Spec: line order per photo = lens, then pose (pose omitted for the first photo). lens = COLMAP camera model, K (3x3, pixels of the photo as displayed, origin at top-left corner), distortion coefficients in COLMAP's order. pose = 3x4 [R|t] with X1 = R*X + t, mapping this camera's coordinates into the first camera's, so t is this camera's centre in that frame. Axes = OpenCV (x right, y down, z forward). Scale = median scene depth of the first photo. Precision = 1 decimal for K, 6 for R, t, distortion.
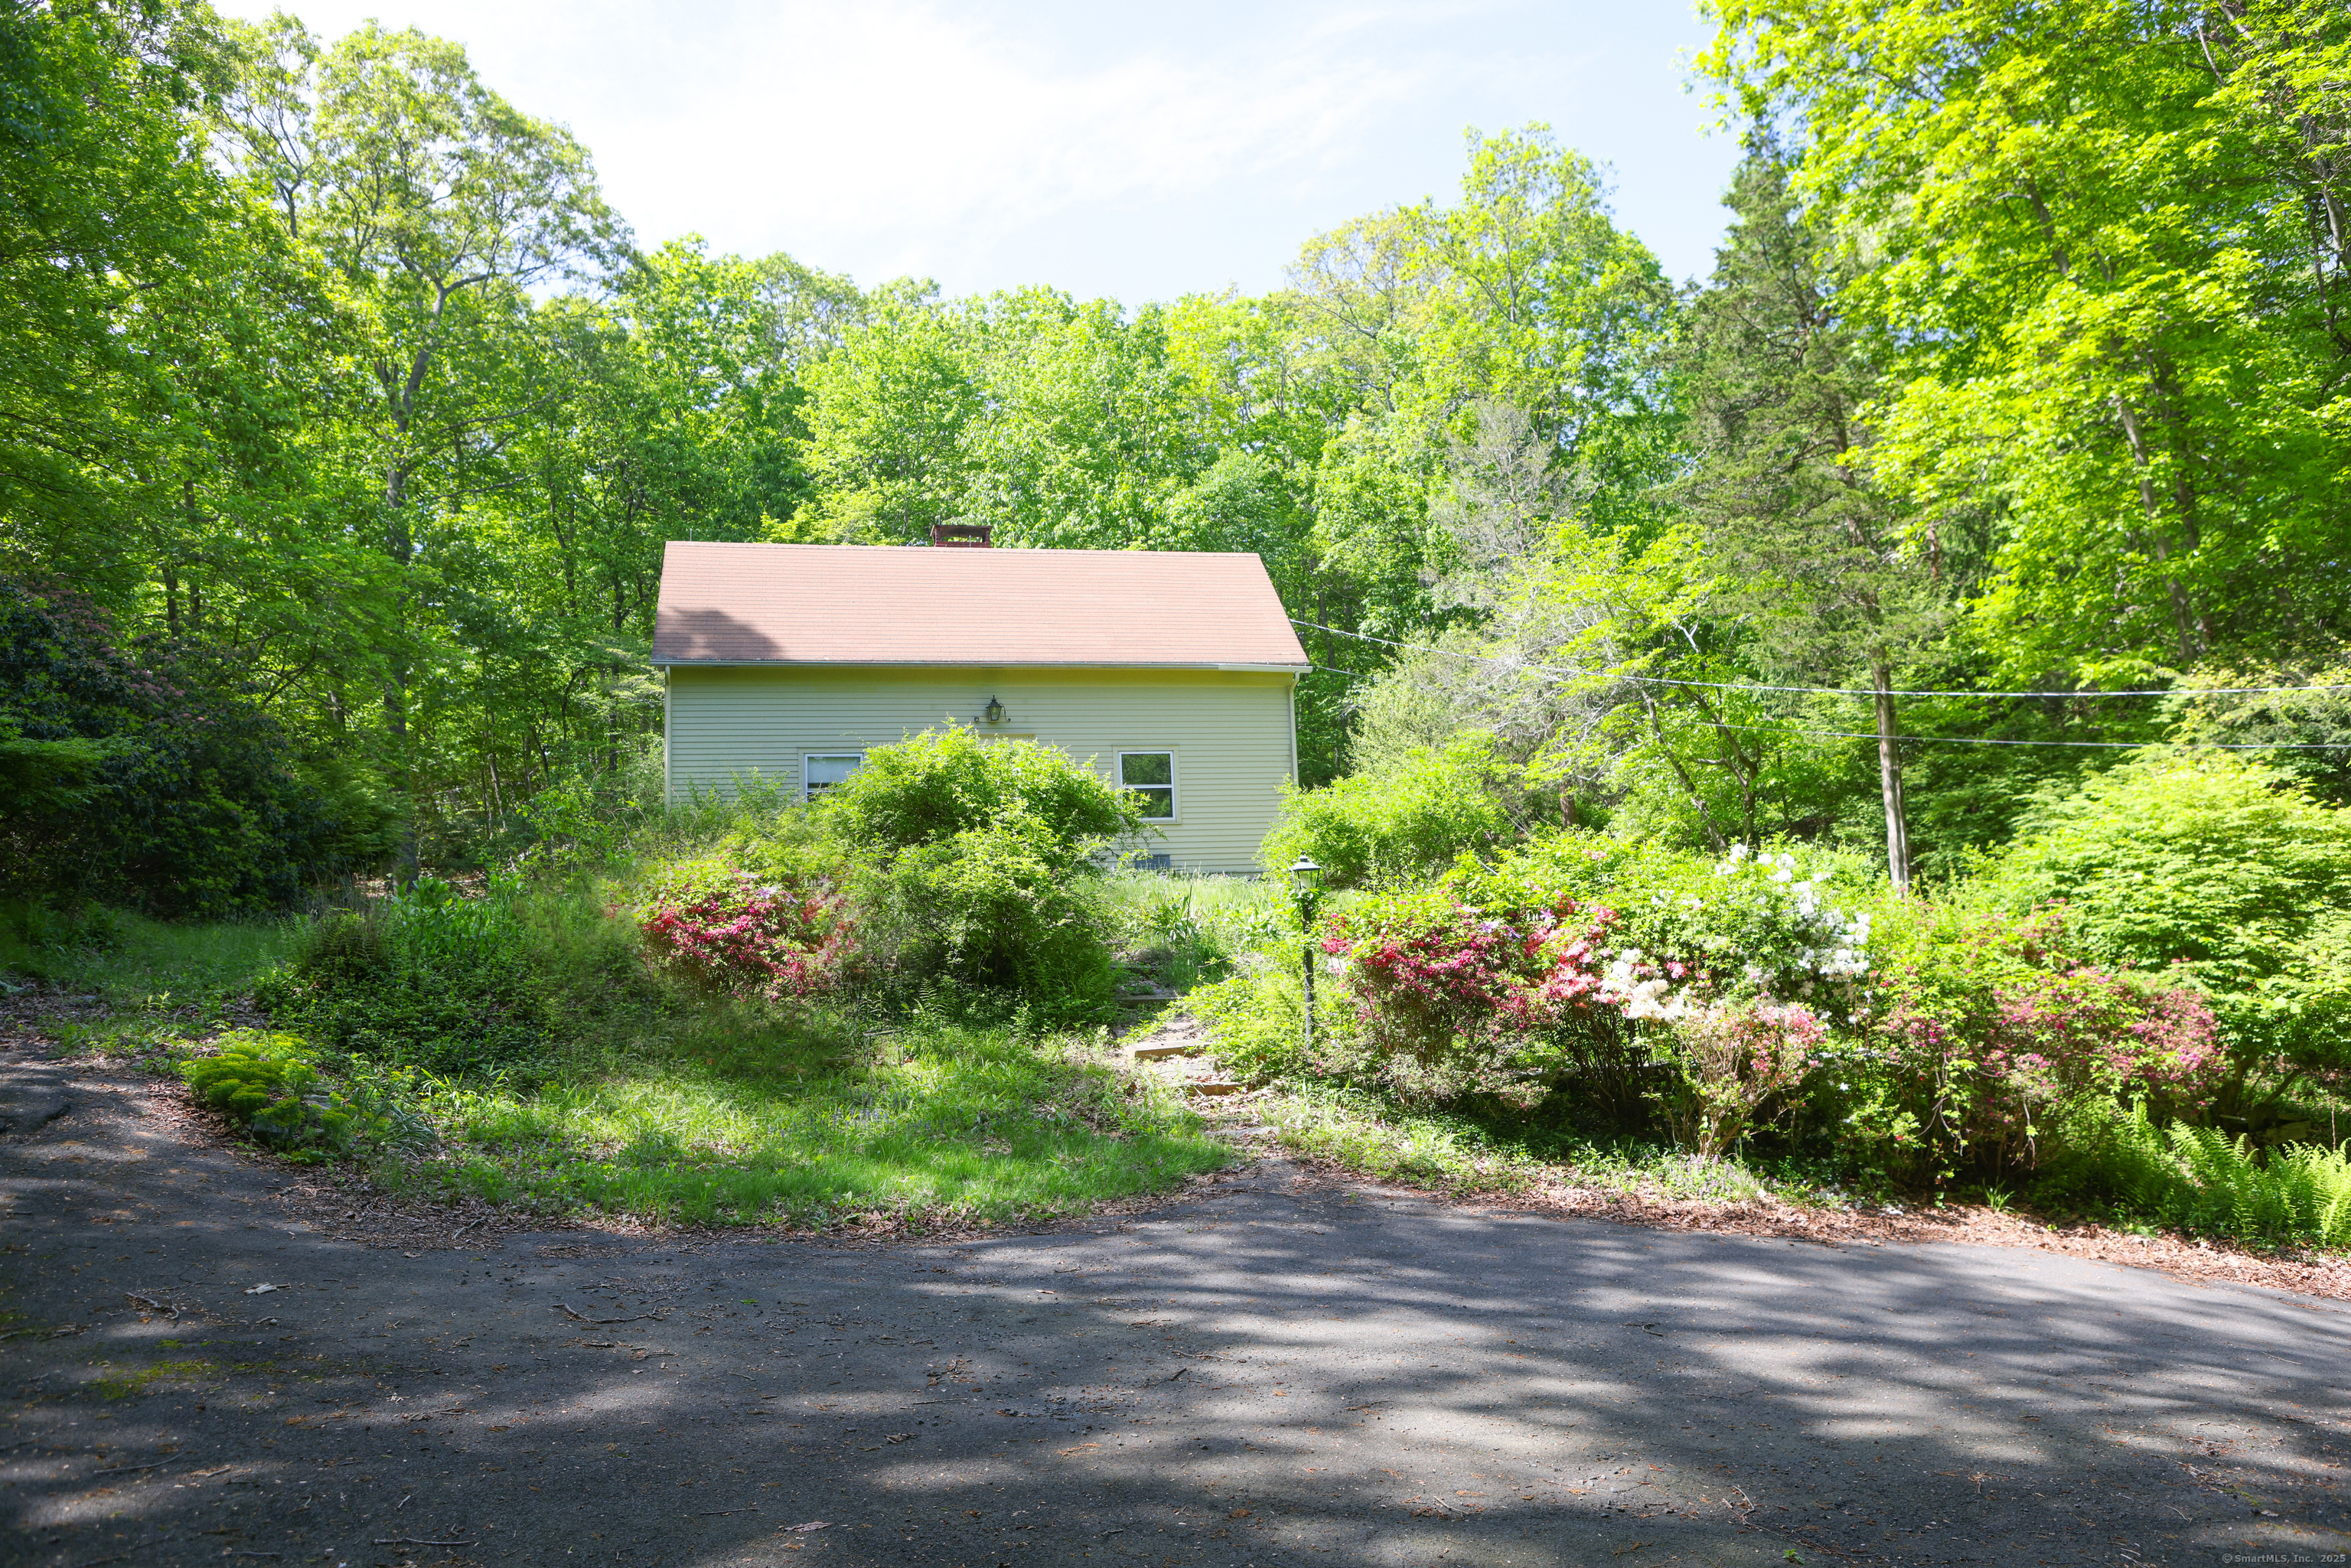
lens RADIAL K [[2582.7, 0, 1175.5], [0, 2582.7, 784.0], [0, 0, 1]] dist [-0.243998, 0.004067]
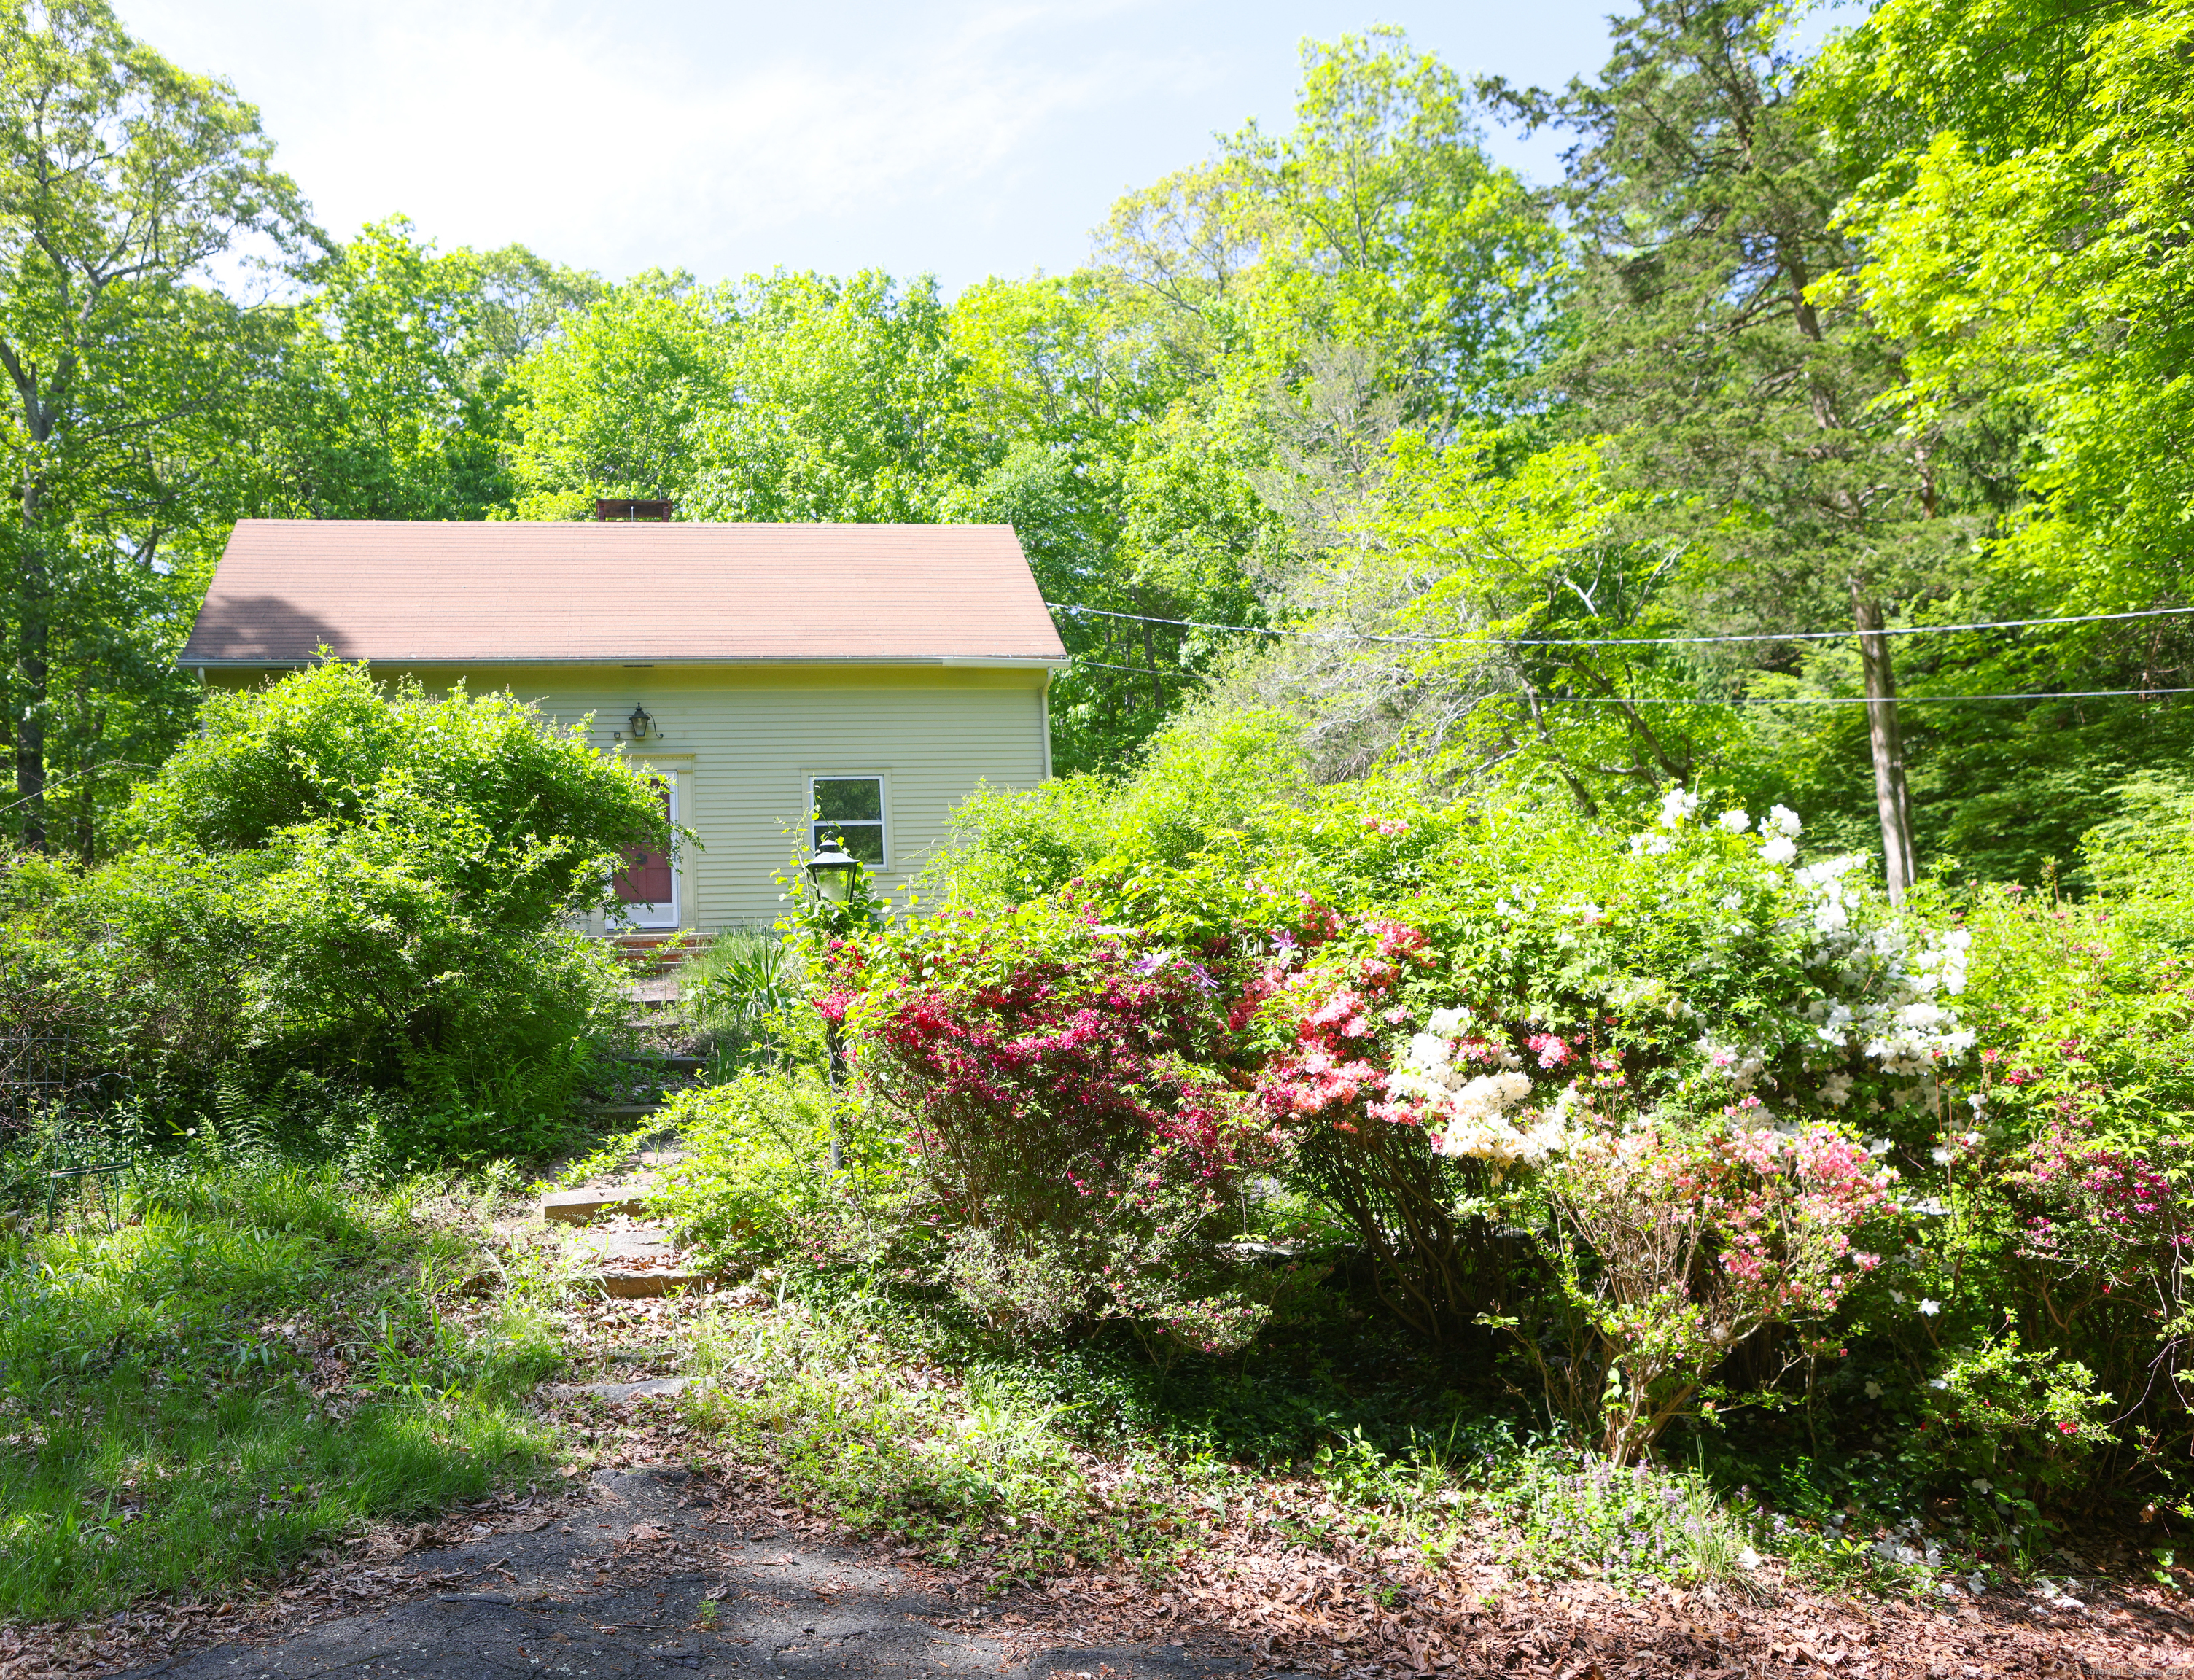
lens RADIAL K [[1847.5, 0, 1096.0], [0, 1847.5, 921.7], [0, 0, 1]] dist [-0.143079, 0.106390]
pose [[0.997121, -0.012646, -0.074760, 0.137850], [0.011568, 0.999823, -0.014834, 0.052788], [0.074934, 0.013926, 0.997091, 0.655140]]
